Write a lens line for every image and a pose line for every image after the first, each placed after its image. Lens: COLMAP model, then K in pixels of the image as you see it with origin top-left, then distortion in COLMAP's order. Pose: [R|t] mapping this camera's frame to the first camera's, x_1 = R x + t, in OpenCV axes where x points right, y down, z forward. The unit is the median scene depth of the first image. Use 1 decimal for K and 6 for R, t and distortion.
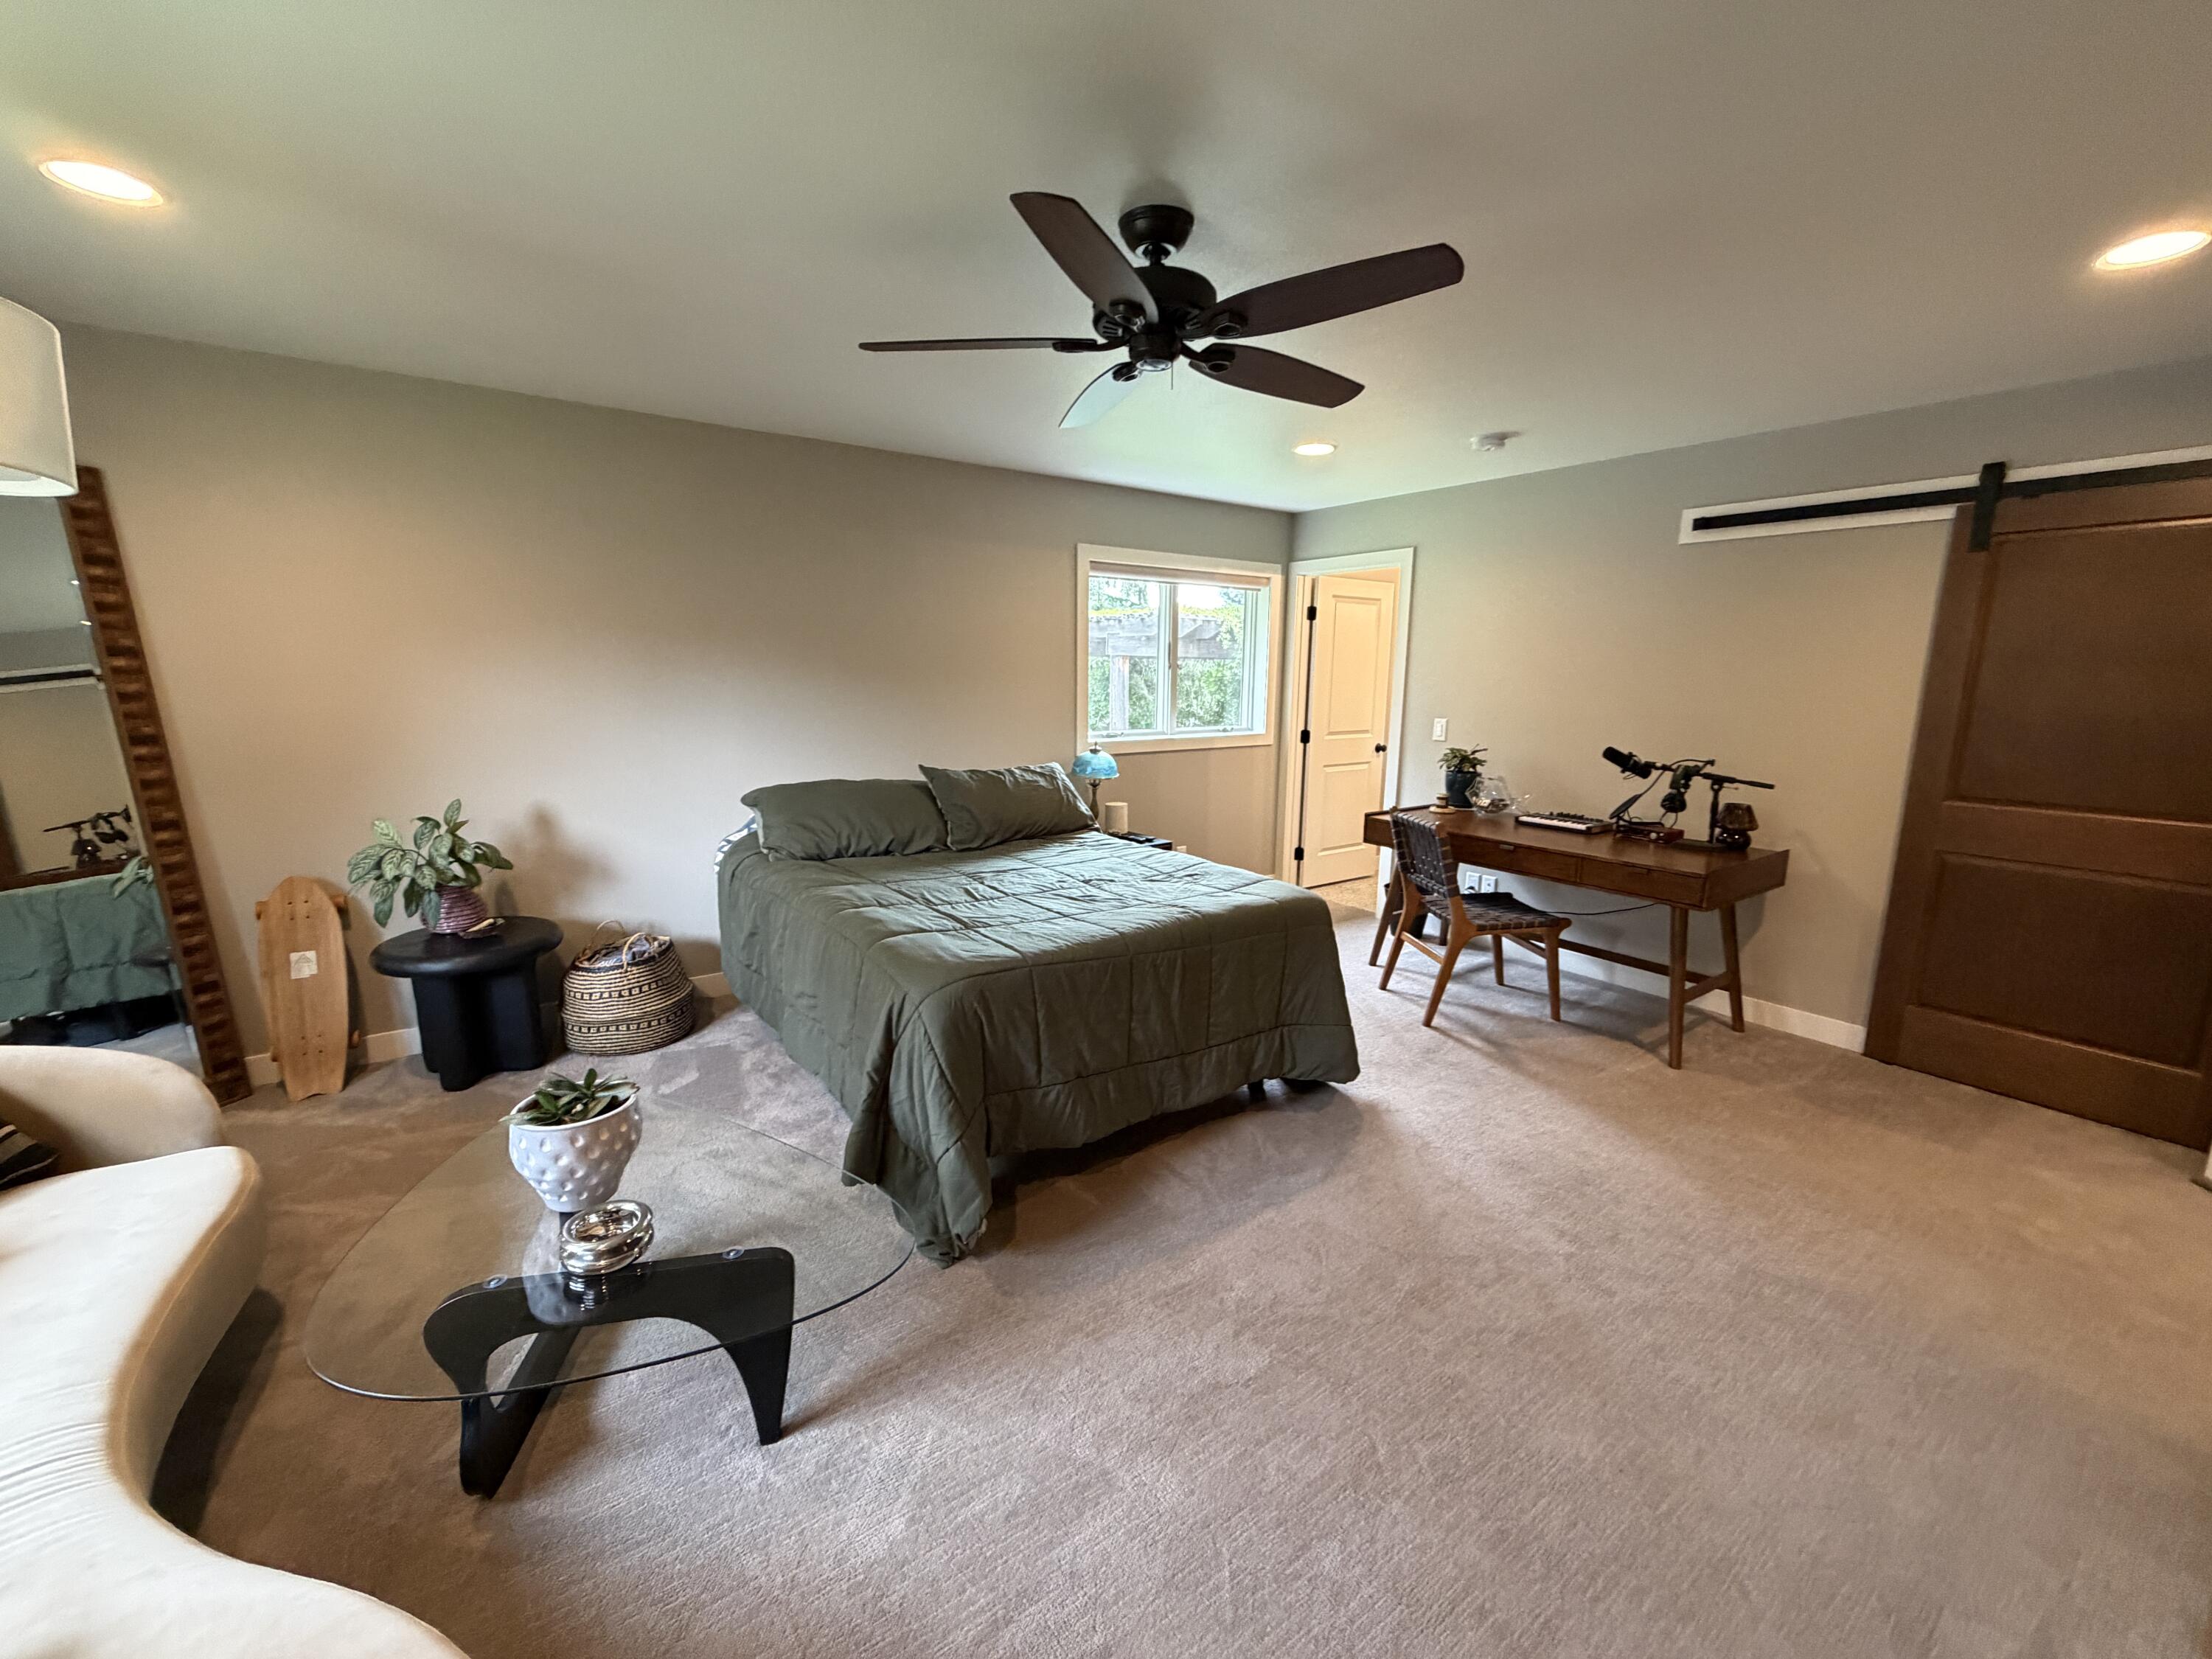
lens RADIAL K [[892.2, 0, 1106.3], [0, 892.2, 833.3], [0, 0, 1]] dist [0.000628, 0.000067]
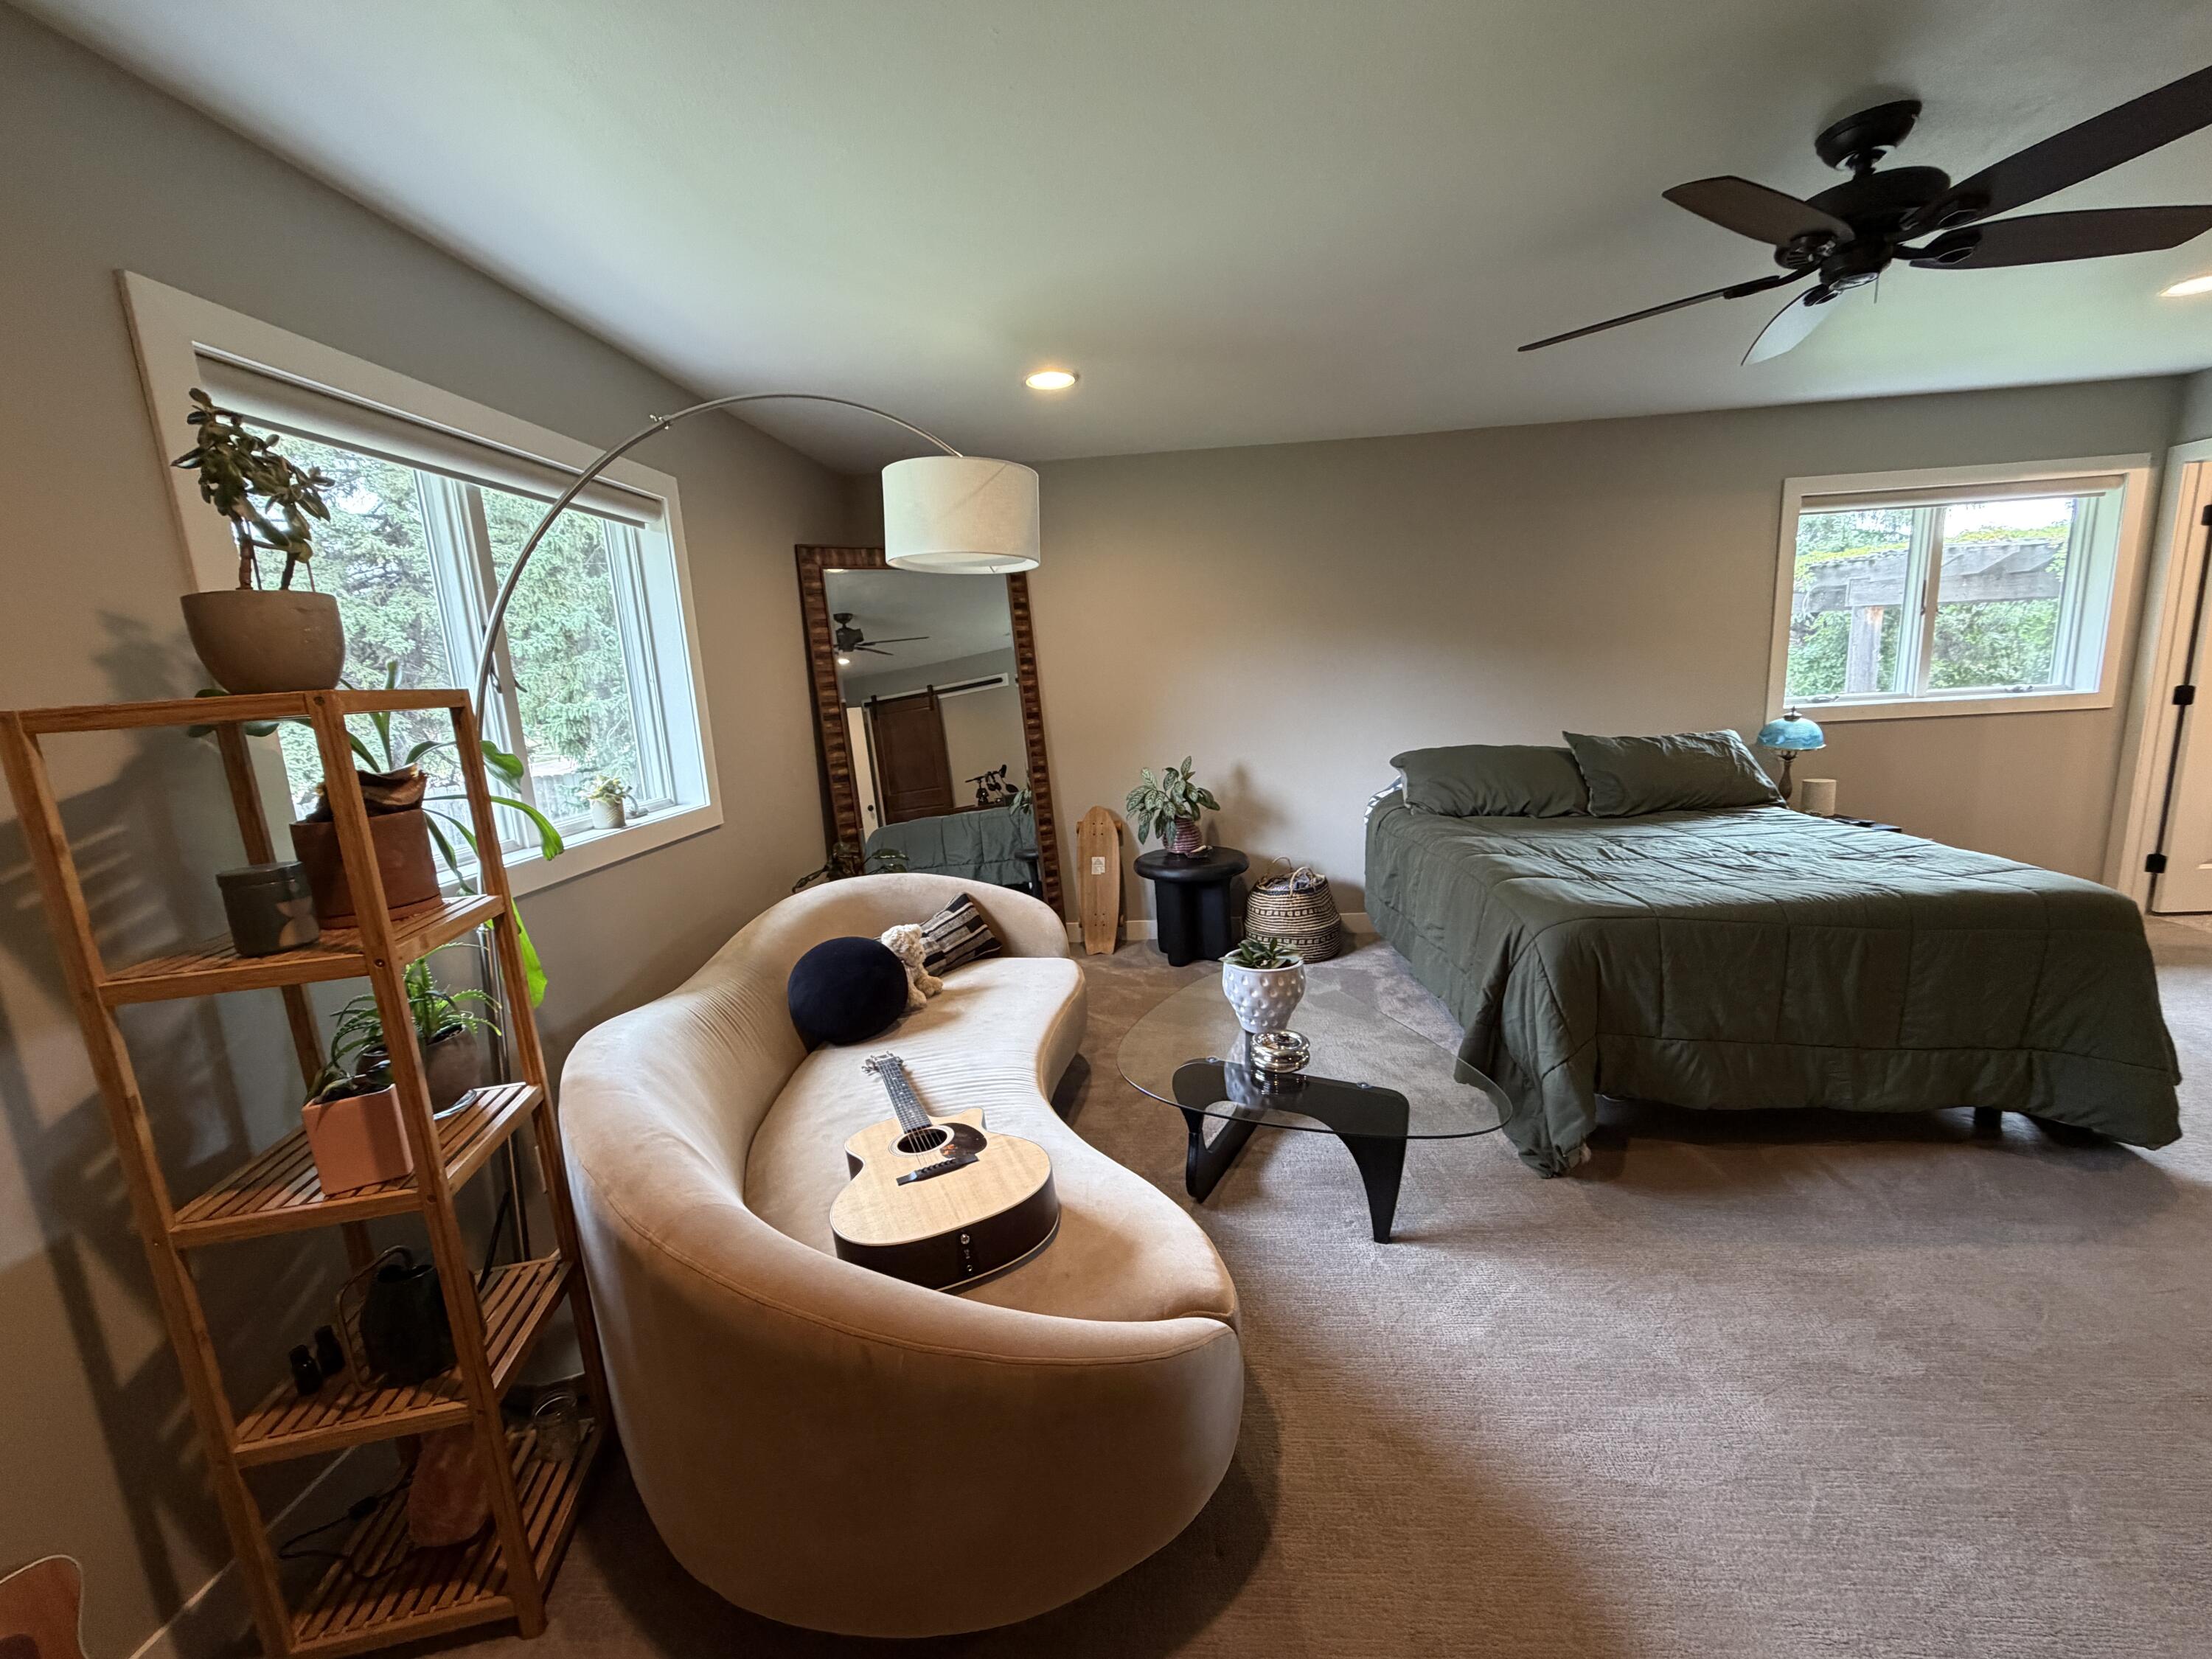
lens RADIAL K [[892.2, 0, 1104.0], [0, 892.2, 832.1], [0, 0, 1]] dist [0.000628, 0.000067]
pose [[0.766850, 0.064063, -0.638621, 0.057911], [-0.054909, 0.997906, 0.034170, 0.040700], [0.639473, 0.008863, 0.768762, -0.144170]]
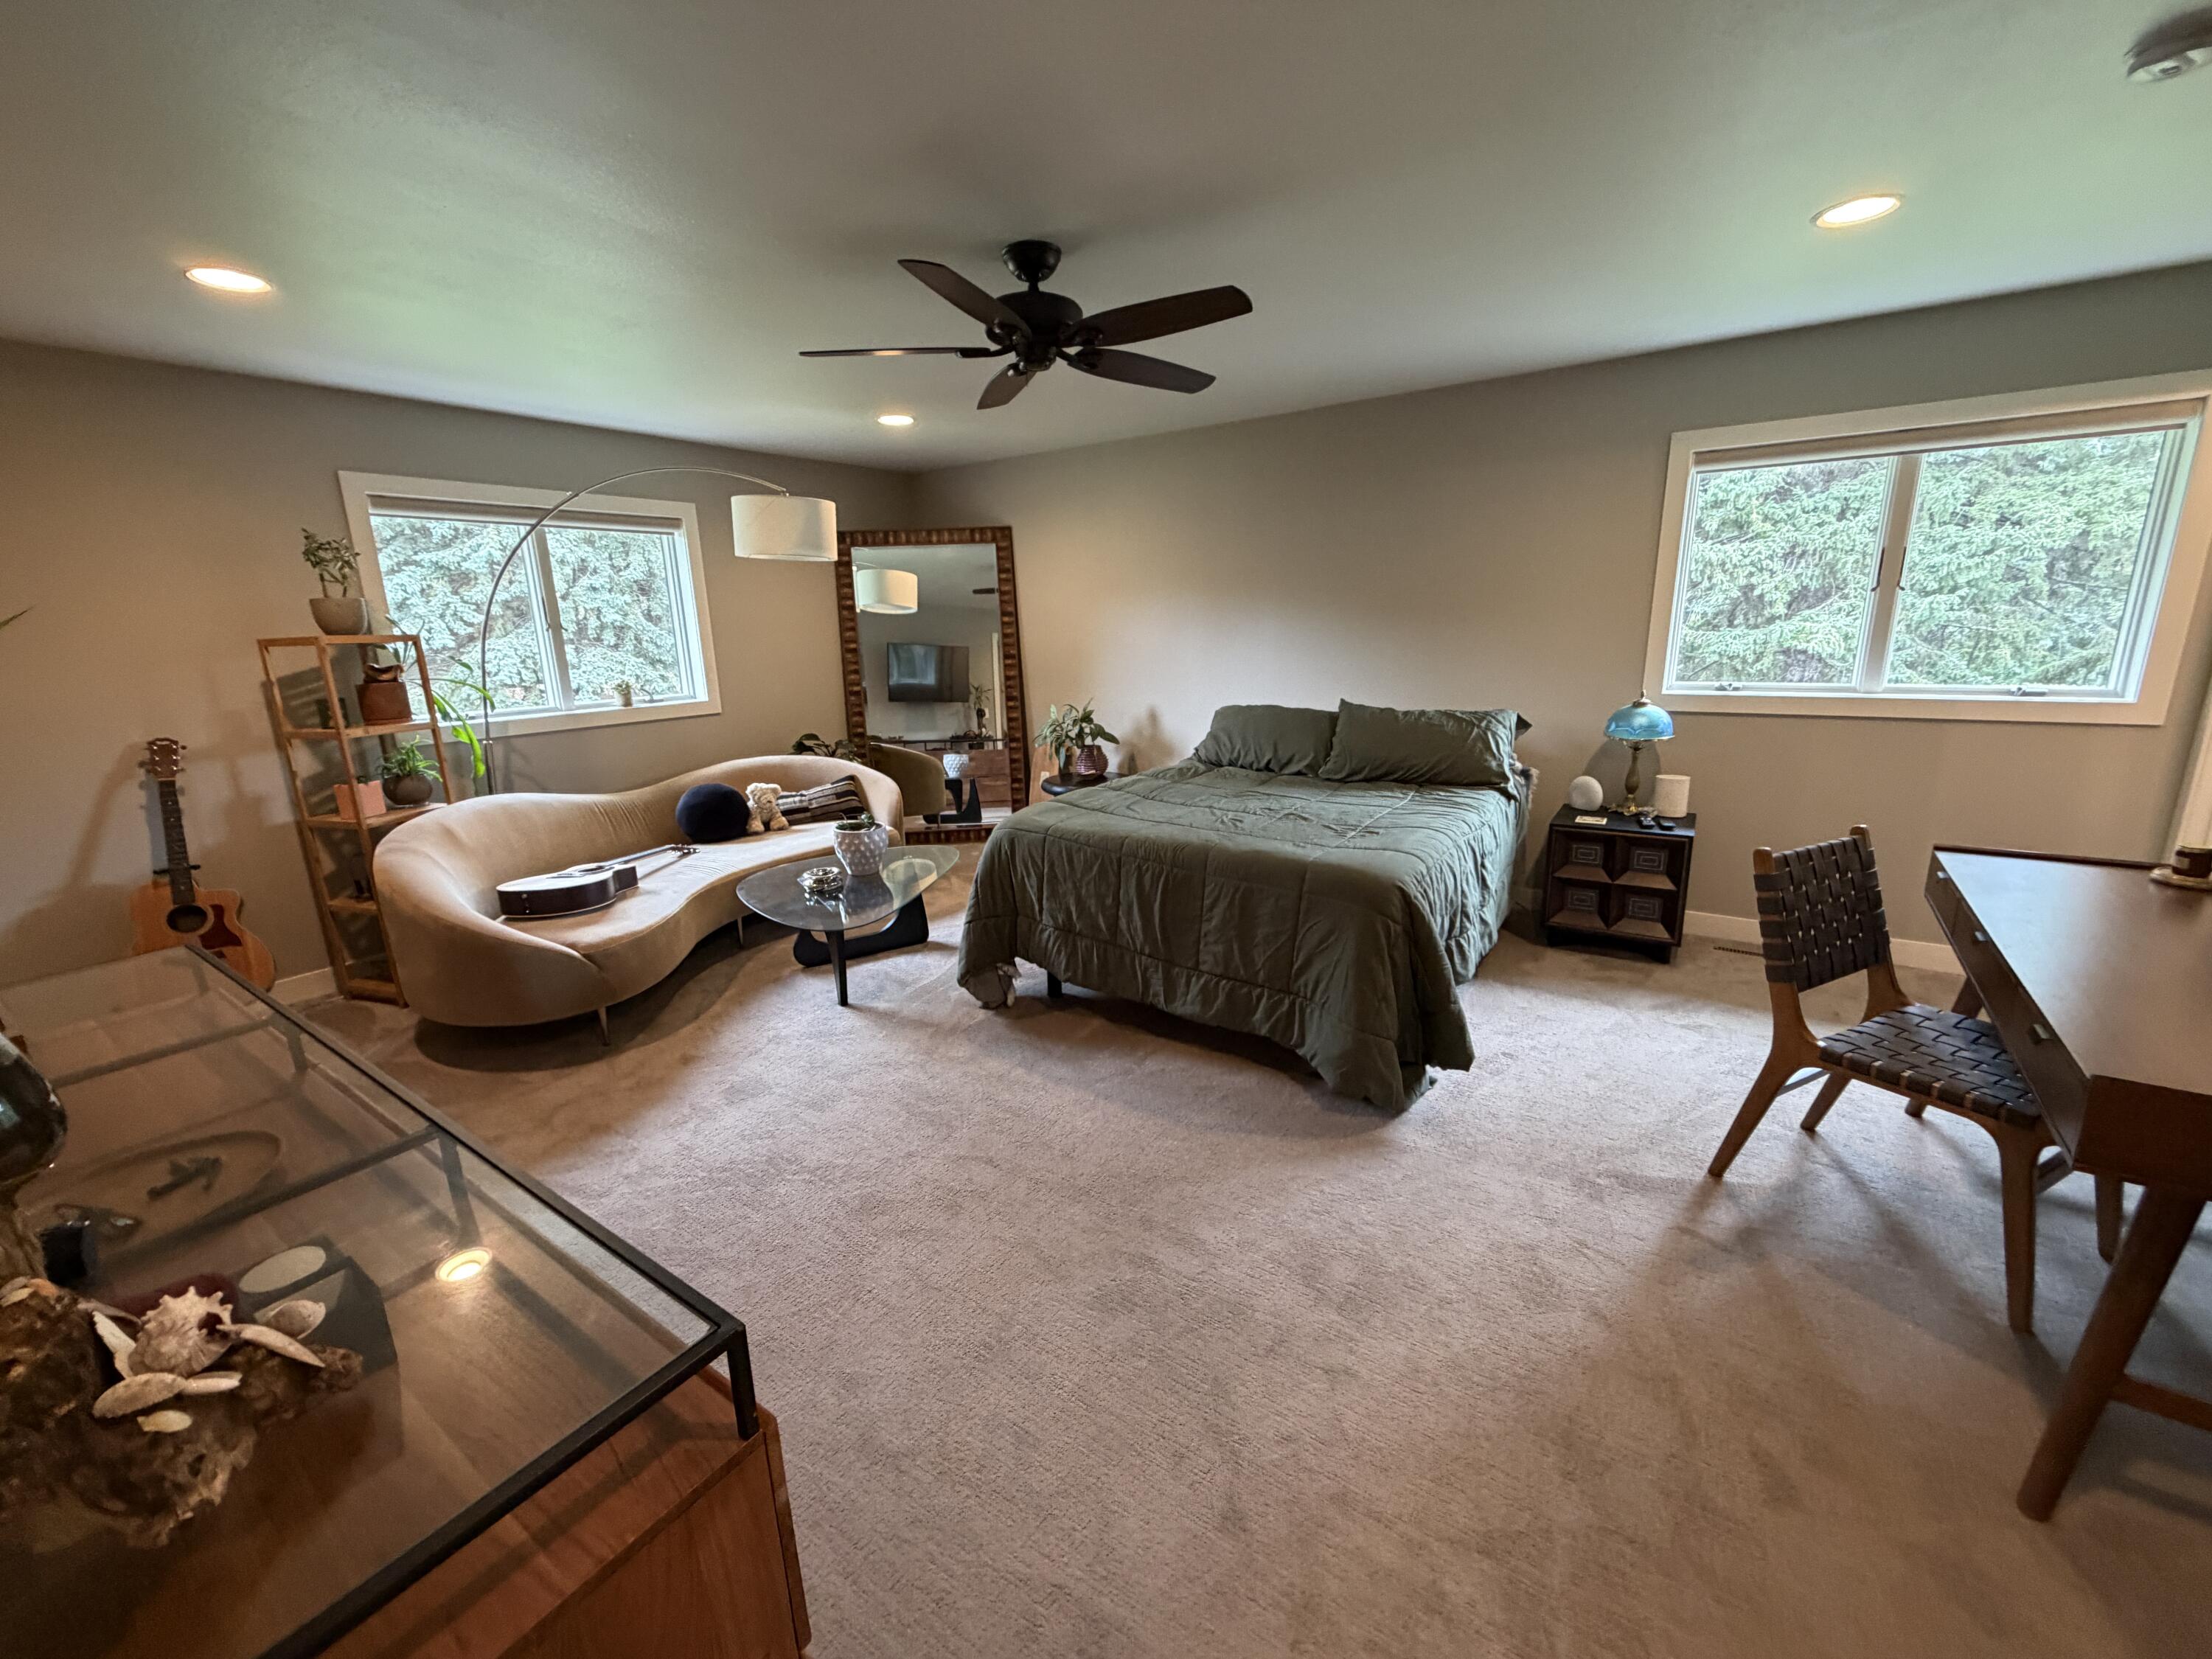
lens RADIAL K [[892.2, 0, 1100.8], [0, 892.2, 830.9], [0, 0, 1]] dist [0.000628, 0.000067]
pose [[0.330335, 0.200828, -0.922251, 0.935230], [-0.141604, 0.976588, 0.161940, -0.069988], [0.933181, 0.077100, 0.351039, 0.467638]]
